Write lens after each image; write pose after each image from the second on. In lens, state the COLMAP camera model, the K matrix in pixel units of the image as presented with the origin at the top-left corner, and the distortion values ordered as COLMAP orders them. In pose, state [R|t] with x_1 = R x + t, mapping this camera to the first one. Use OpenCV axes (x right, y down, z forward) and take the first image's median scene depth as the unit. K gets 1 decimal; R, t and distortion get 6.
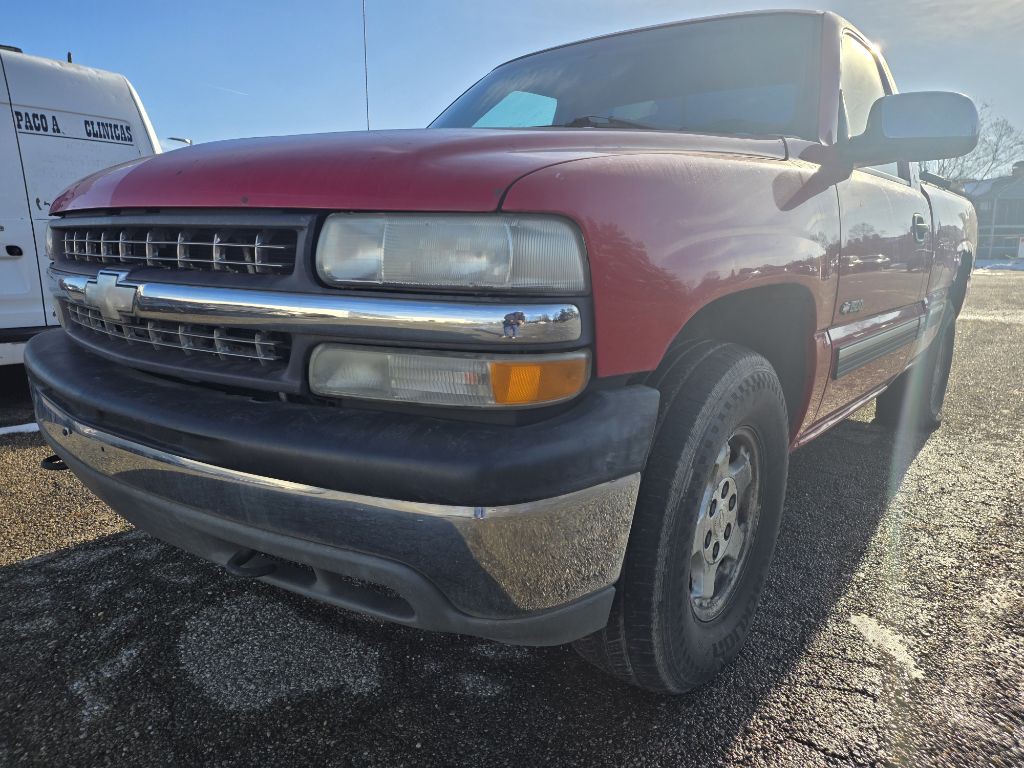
lens RADIAL K [[666.4, 0, 525.6], [0, 666.4, 385.1], [0, 0, 1]] dist [0.074184, -0.028357]
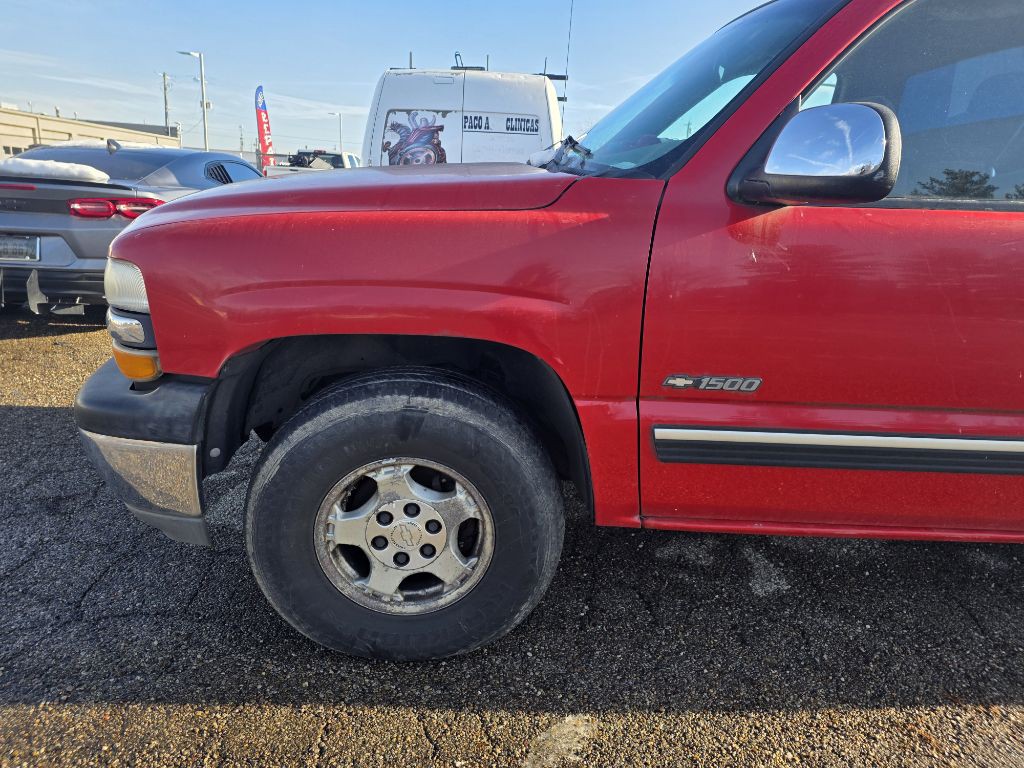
lens RADIAL K [[686.4, 0, 525.2], [0, 686.4, 376.8], [0, 0, 1]] dist [0.041573, -0.024396]
pose [[0.679934, 0.231246, -0.695855, 0.431898], [-0.194472, 0.971857, 0.132944, -0.090496], [0.707015, 0.044932, 0.705770, 0.122023]]
